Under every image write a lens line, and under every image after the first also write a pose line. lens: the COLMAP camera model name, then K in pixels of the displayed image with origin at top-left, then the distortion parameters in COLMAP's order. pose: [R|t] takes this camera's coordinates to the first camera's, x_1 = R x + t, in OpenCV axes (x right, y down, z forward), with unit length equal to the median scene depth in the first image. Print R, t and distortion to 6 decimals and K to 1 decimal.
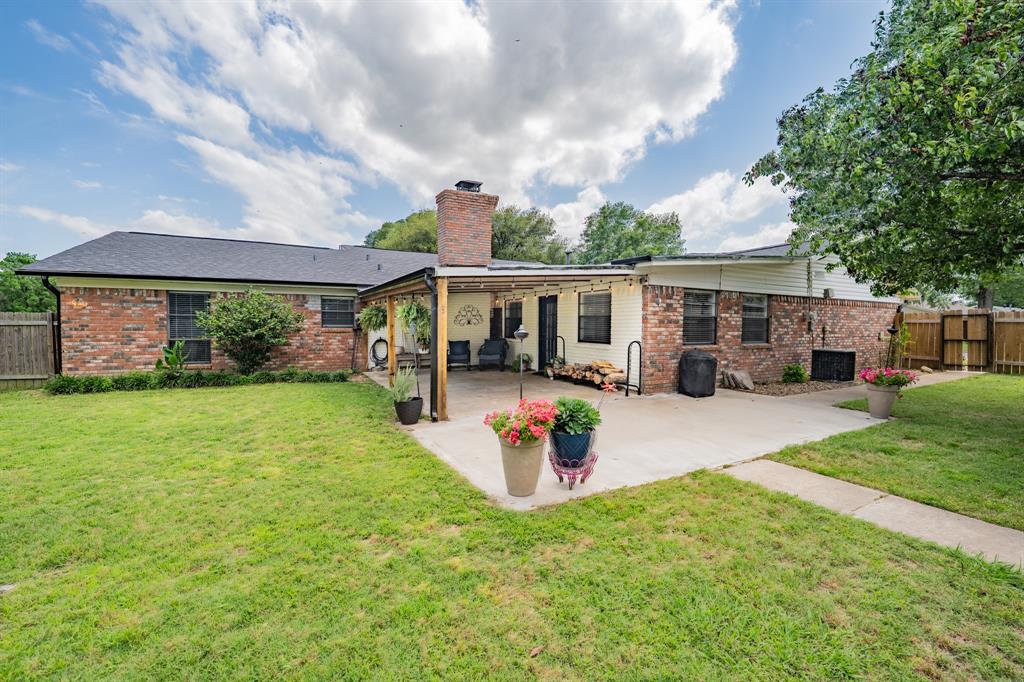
lens RADIAL K [[415.5, 0, 515.2], [0, 415.5, 335.4], [0, 0, 1]] dist [-0.018920, -0.000217]
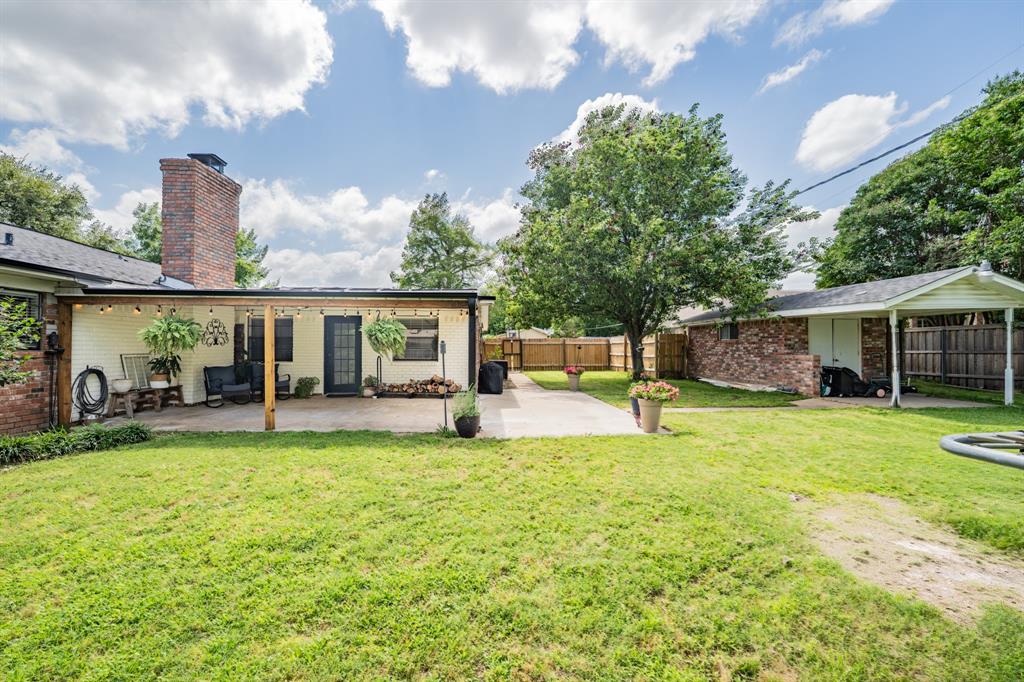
lens RADIAL K [[415.5, 0, 508.8], [0, 415.5, 341.6], [0, 0, 1]] dist [-0.018920, -0.000217]
pose [[0.437140, 0.008785, 0.899350, -0.591369], [0.026092, 0.999408, -0.022445, -0.001659], [-0.899015, 0.033277, 0.436652, 0.218200]]
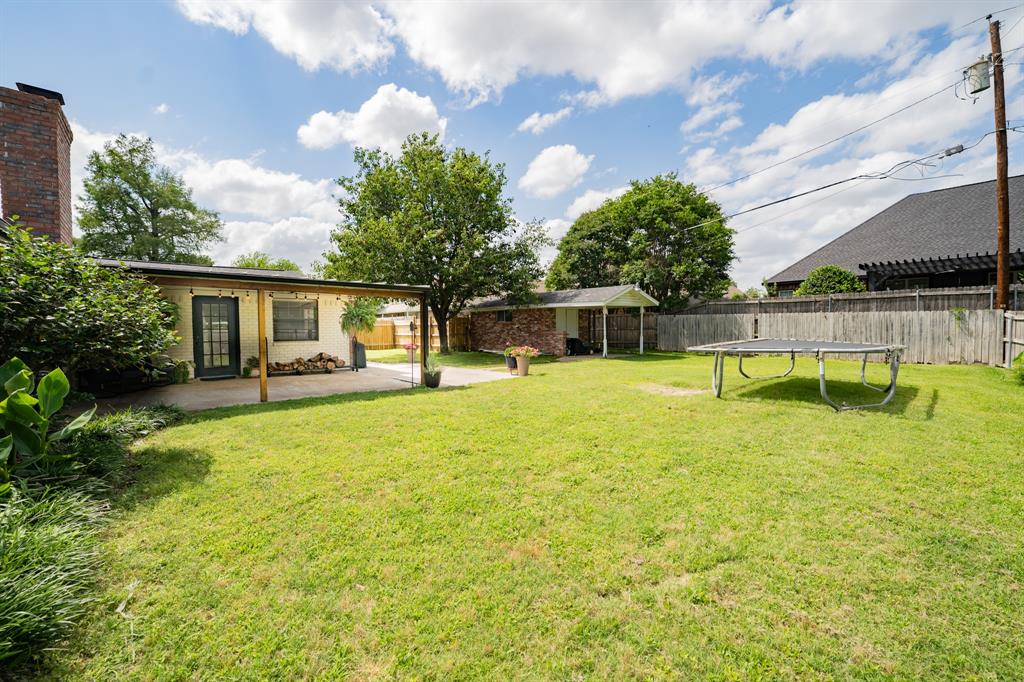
lens RADIAL K [[415.5, 0, 508.5], [0, 415.5, 339.4], [0, 0, 1]] dist [-0.018920, -0.000217]
pose [[-0.219208, -0.025927, 0.975334, -0.920686], [0.036925, 0.998710, 0.034847, -0.004619], [-0.974979, 0.043653, -0.217968, 0.534263]]
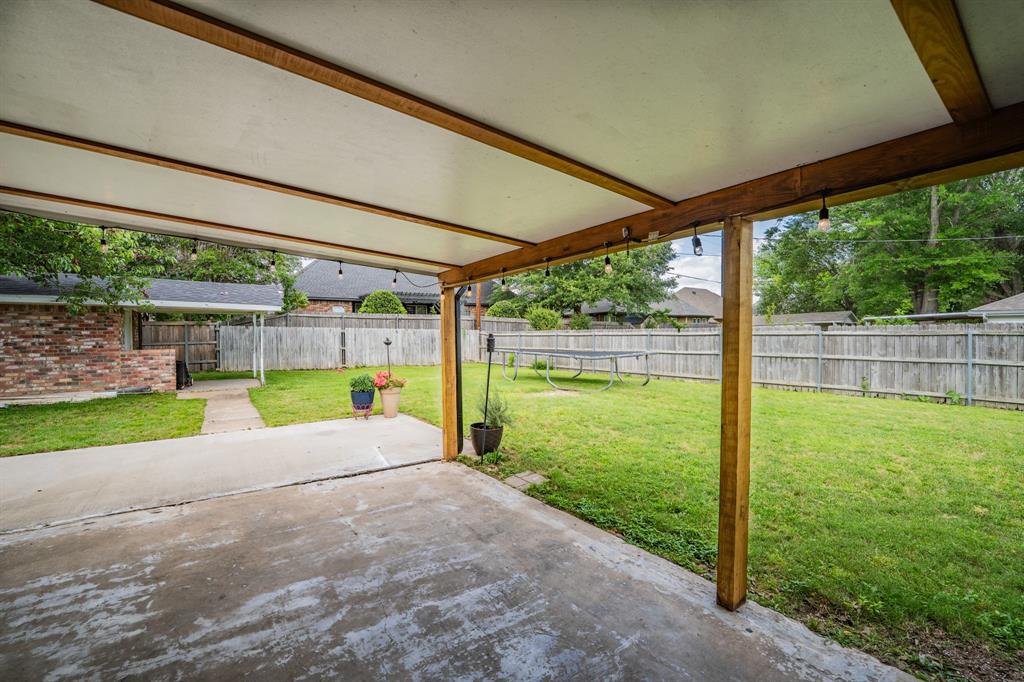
lens RADIAL K [[415.5, 0, 511.6], [0, 415.5, 338.4], [0, 0, 1]] dist [-0.018920, -0.000217]
pose [[-0.994103, 0.005348, -0.108304, -0.111427], [0.001351, 0.999316, 0.036944, -0.028167], [0.108427, 0.036580, -0.993431, 0.942571]]
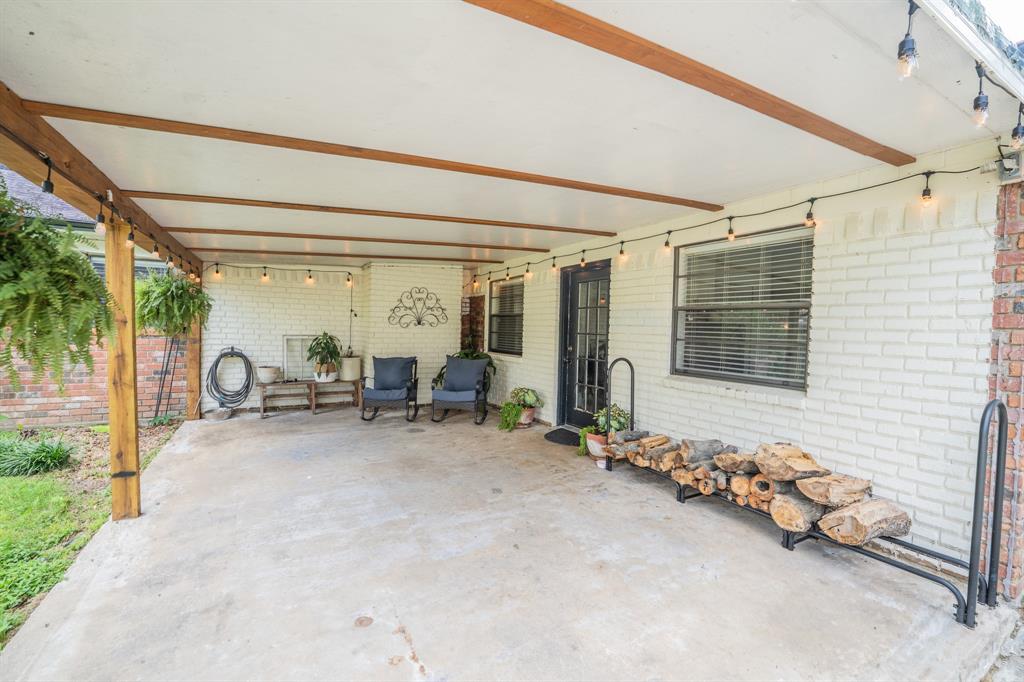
lens RADIAL K [[415.5, 0, 509.0], [0, 415.5, 347.6], [0, 0, 1]] dist [-0.018920, -0.000217]
pose [[0.999697, 0.021717, 0.011576, -0.005846], [-0.021889, 0.999648, 0.015024, -0.009952], [-0.011246, -0.015272, 0.999820, 0.524476]]
